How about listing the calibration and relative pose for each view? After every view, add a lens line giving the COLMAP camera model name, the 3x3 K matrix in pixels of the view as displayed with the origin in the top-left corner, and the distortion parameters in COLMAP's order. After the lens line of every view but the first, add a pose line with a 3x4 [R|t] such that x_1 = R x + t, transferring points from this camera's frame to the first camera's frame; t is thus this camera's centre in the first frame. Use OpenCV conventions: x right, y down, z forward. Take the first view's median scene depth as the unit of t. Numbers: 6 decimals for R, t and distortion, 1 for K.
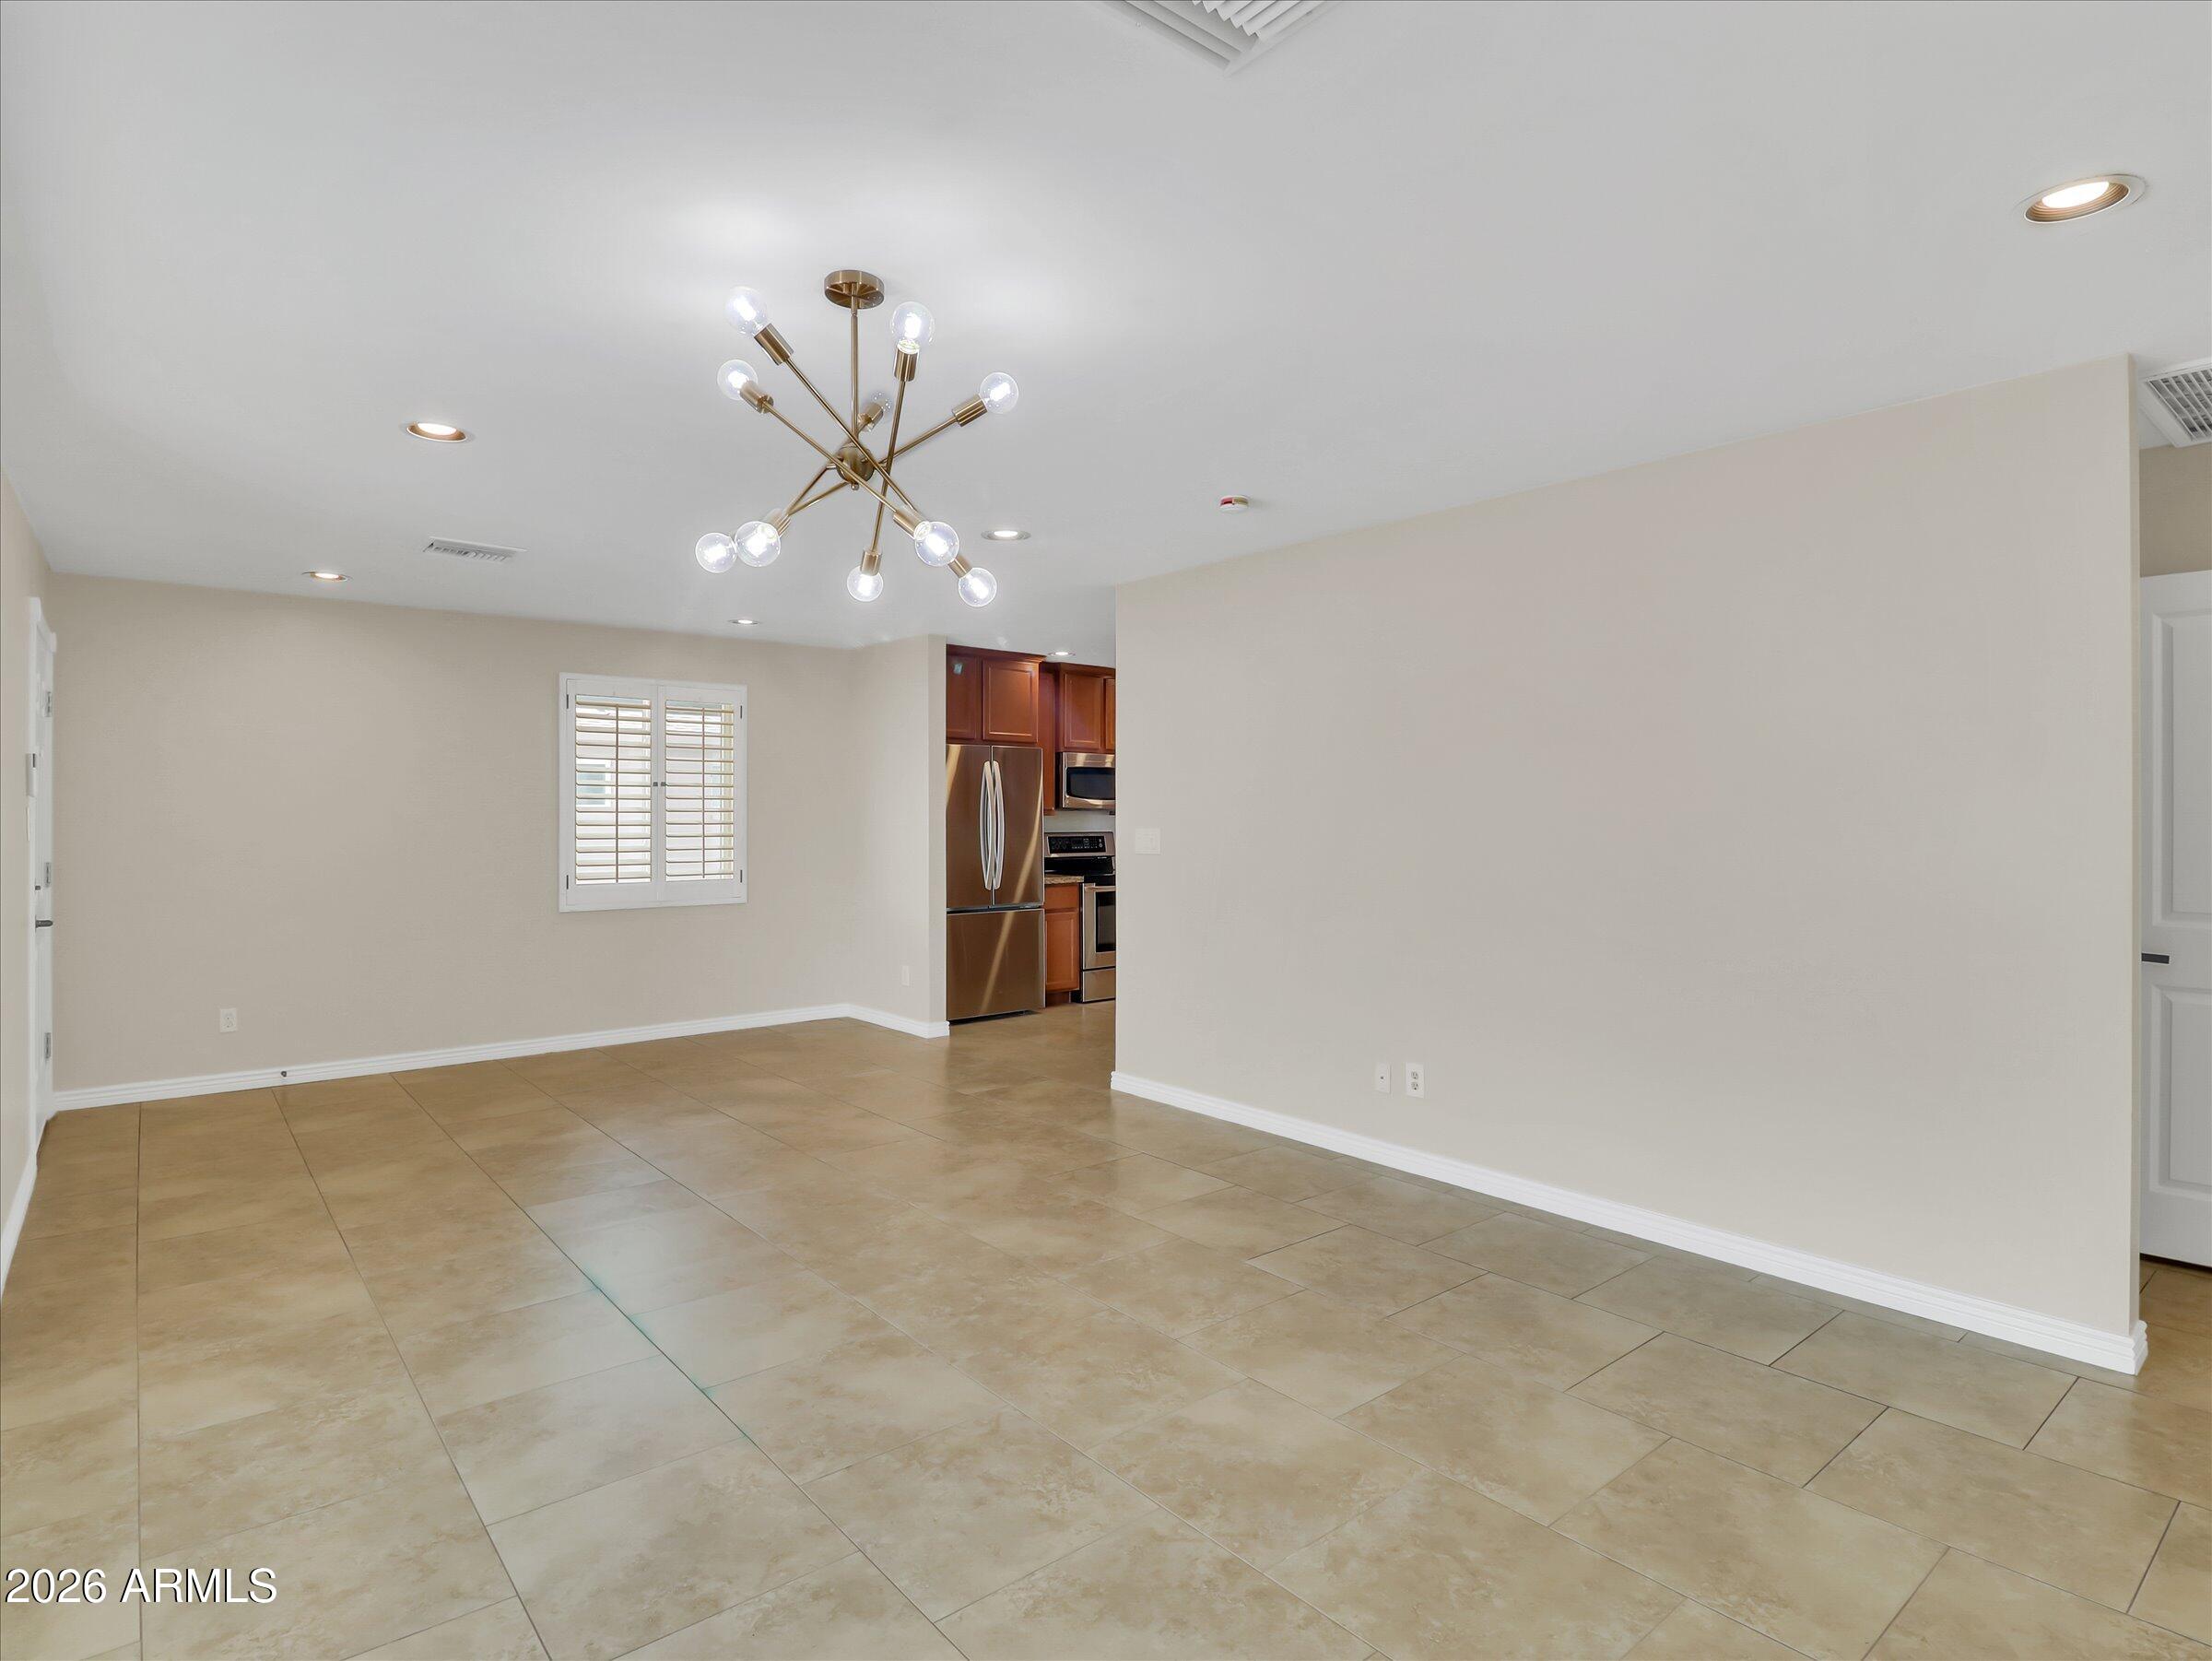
lens RADIAL K [[1169.0, 0, 1106.0], [0, 1169.0, 830.5], [0, 0, 1]] dist [-0.003591, -0.000694]
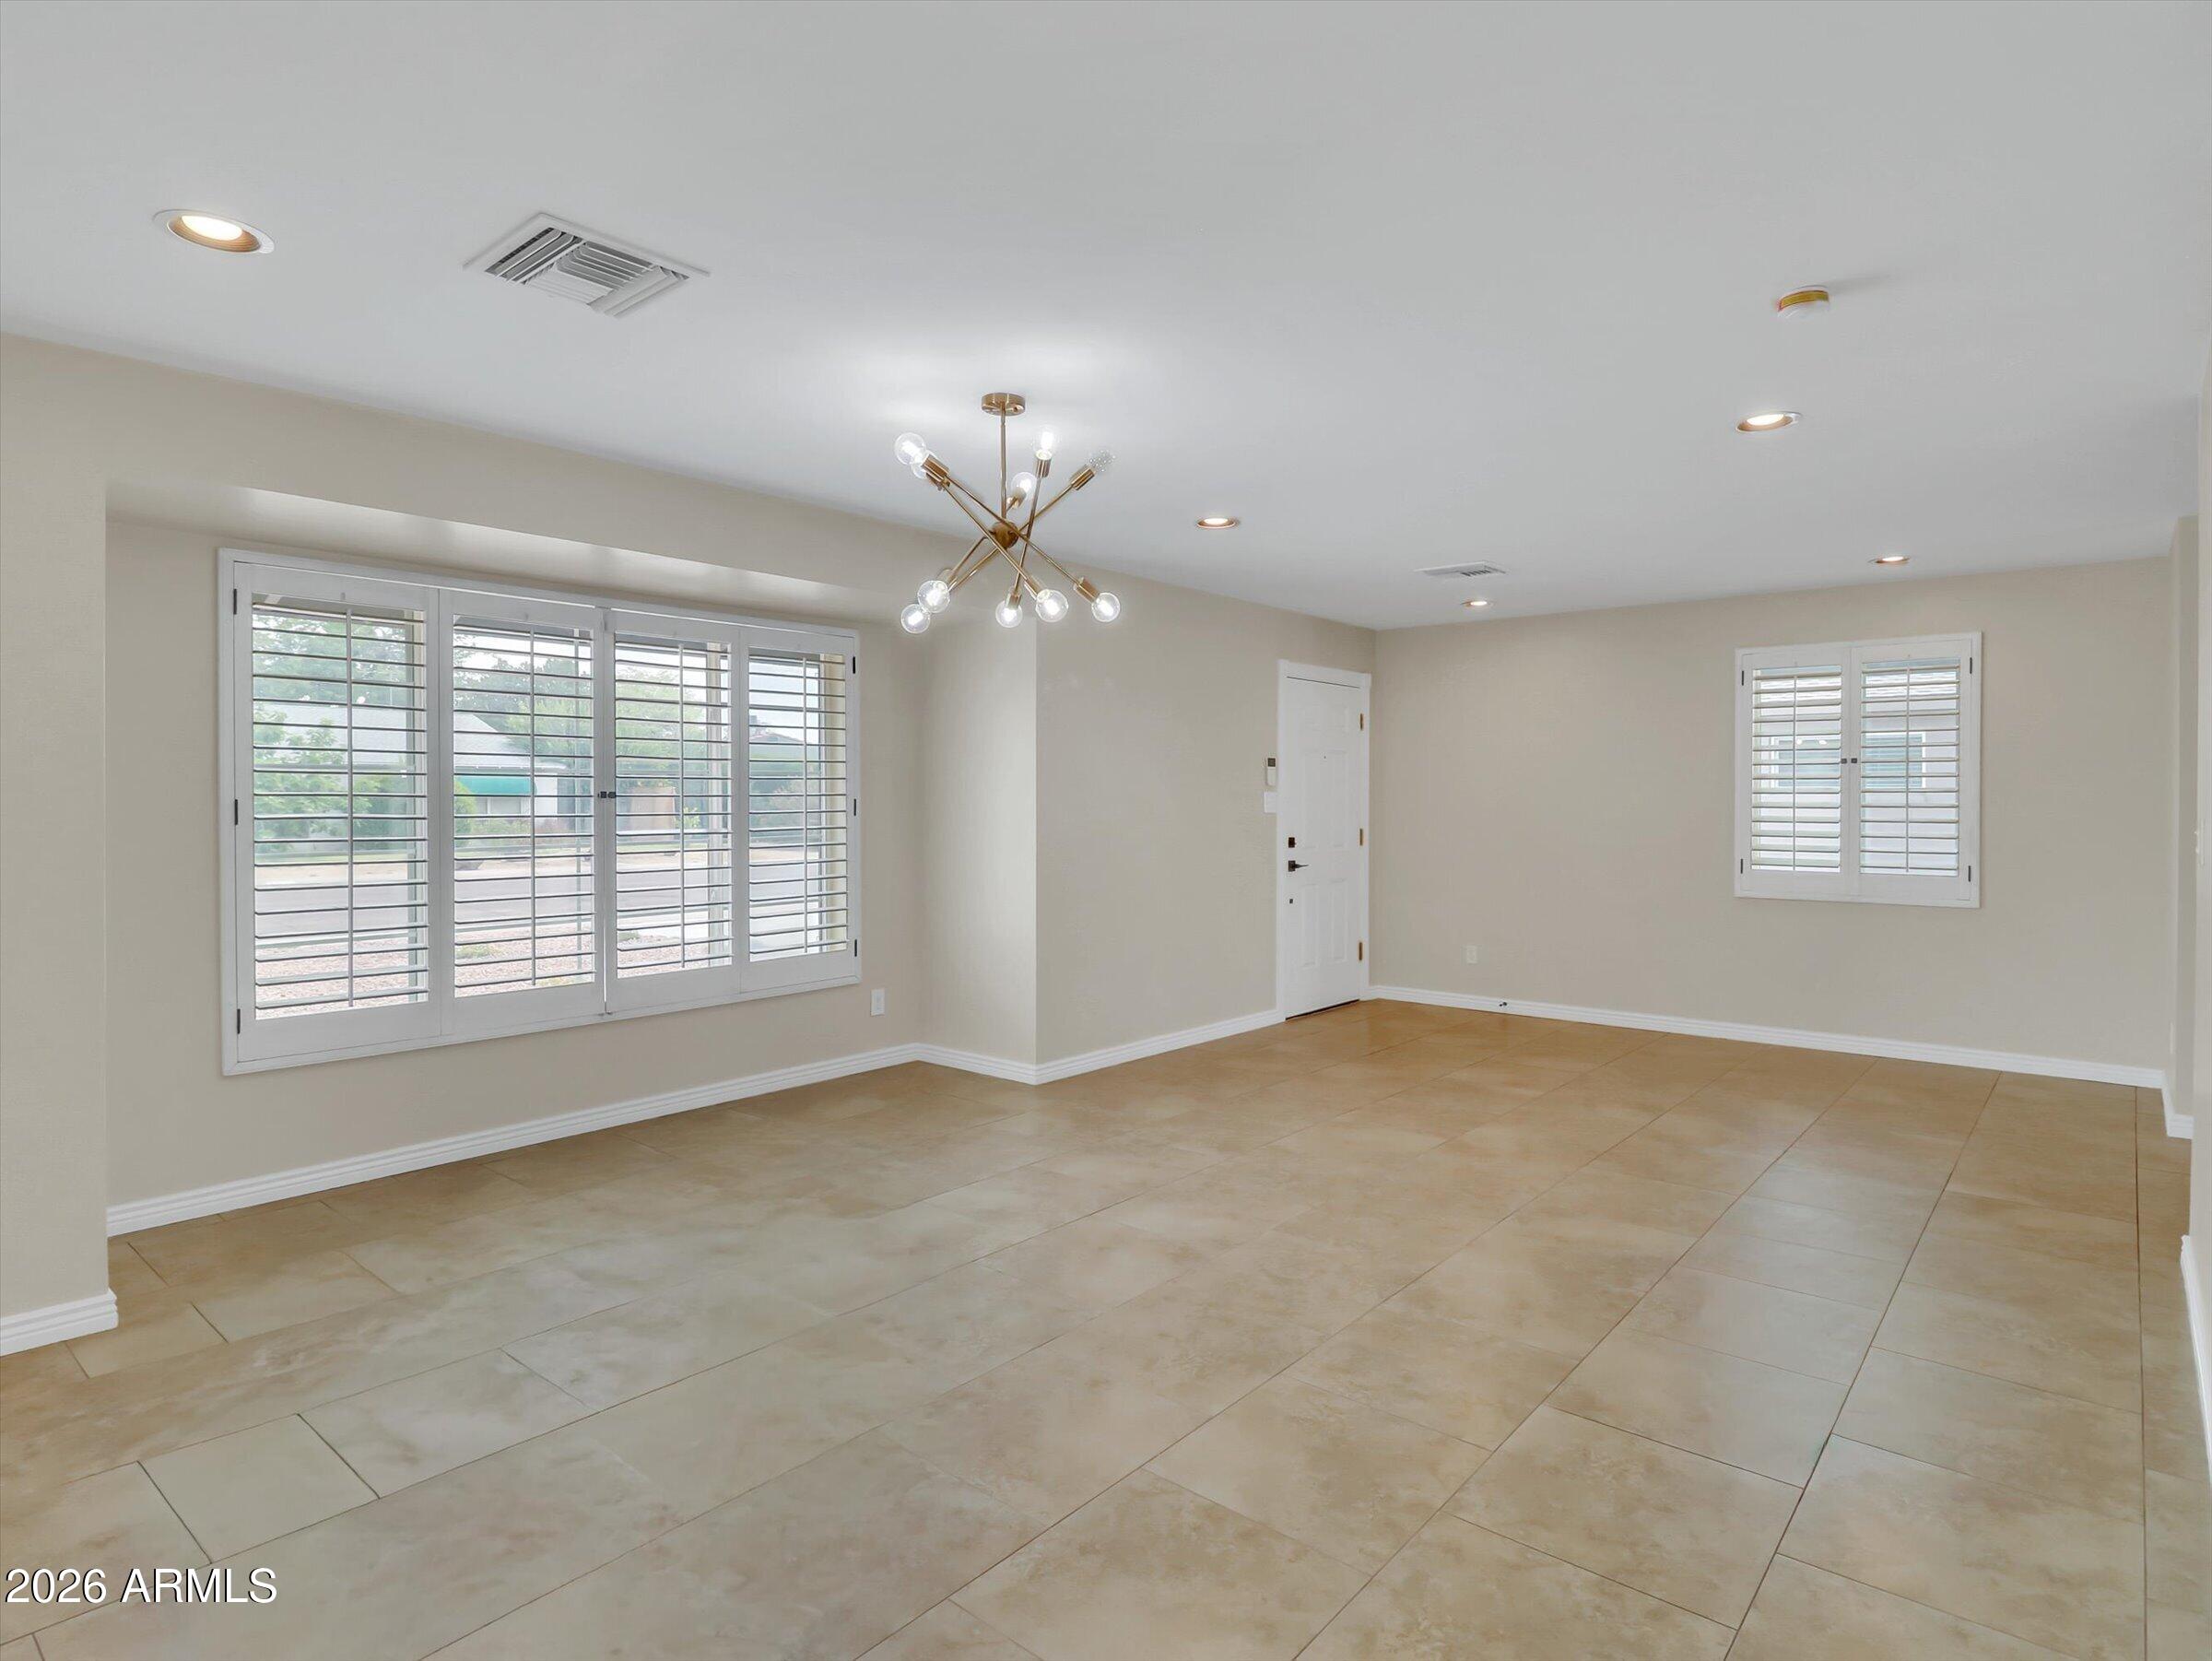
lens RADIAL K [[1212.0, 0, 1114.3], [0, 1212.0, 792.8], [0, 0, 1]] dist [-0.000178, -0.002680]
pose [[0.176889, -0.003637, -0.984224, 0.805574], [-0.015420, 0.999860, -0.006466, -0.002960], [0.984110, 0.016320, 0.176808, 0.590834]]
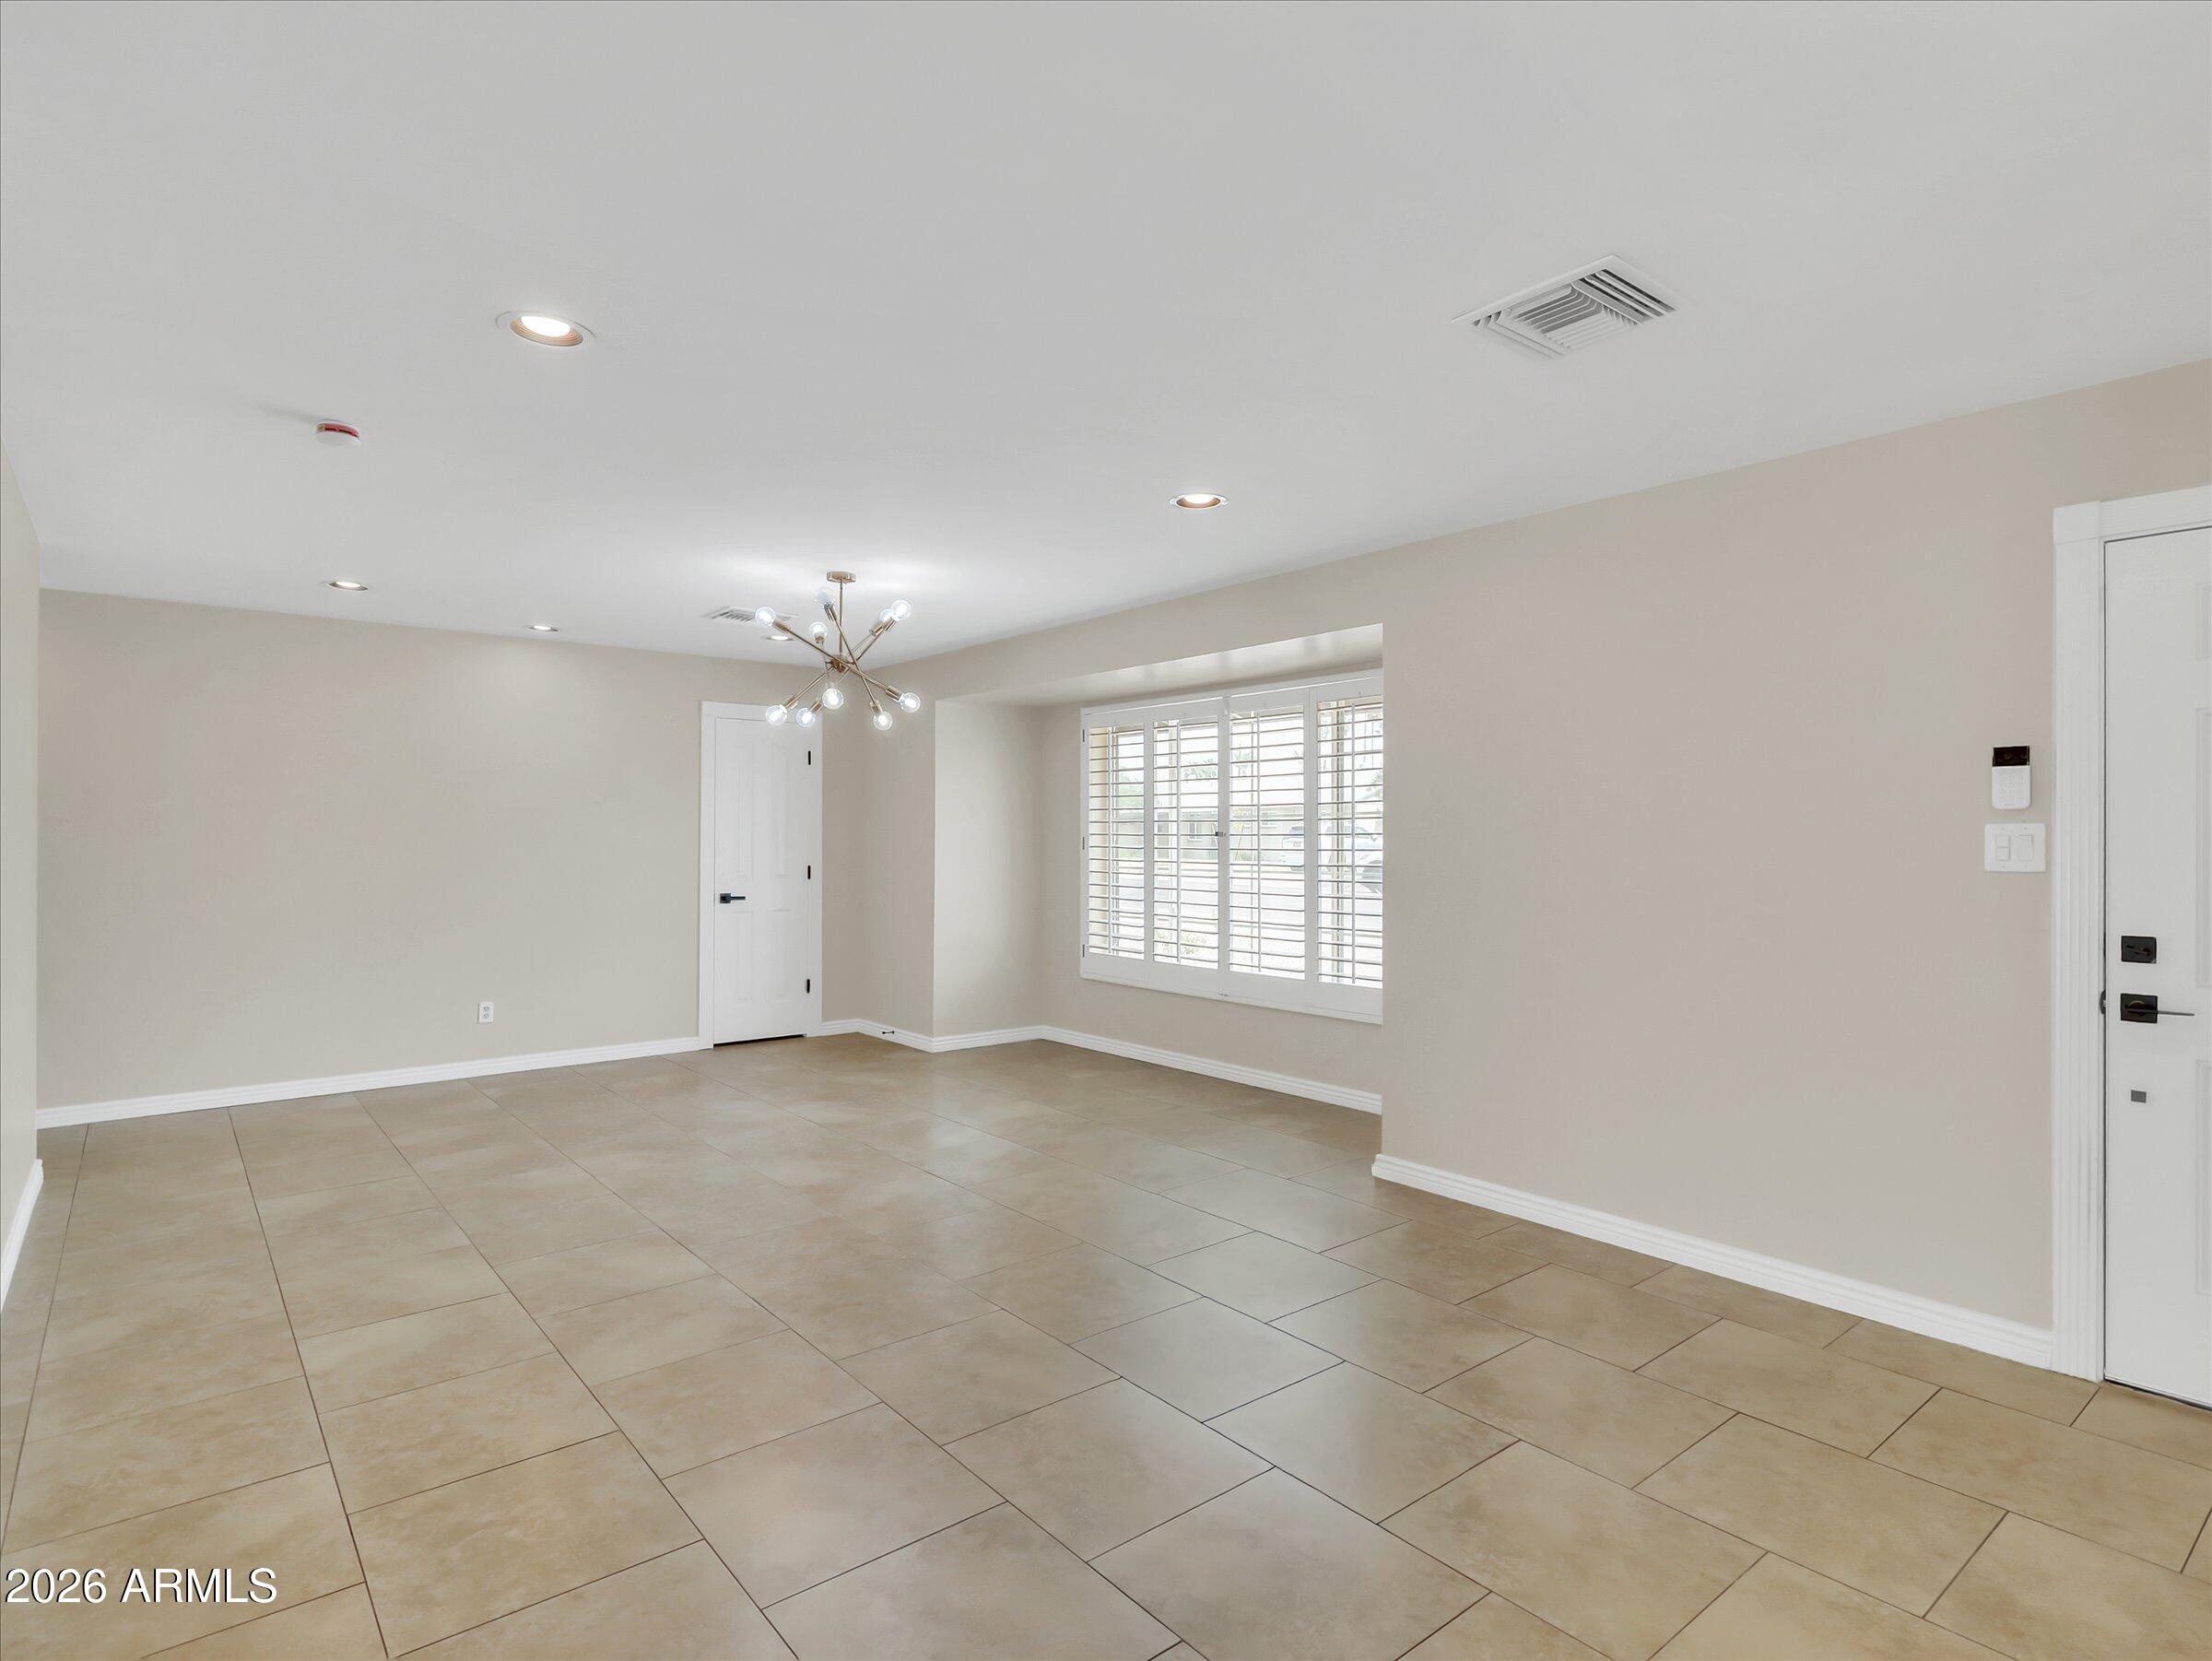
lens RADIAL K [[1160.0, 0, 1097.2], [0, 1160.0, 807.5], [0, 0, 1]] dist [0.021301, -0.001972]
pose [[-0.999910, -0.000573, 0.013430, -0.469796], [-0.000699, 0.999956, -0.009324, -0.024569], [-0.013424, -0.009333, -0.999866, 2.054520]]
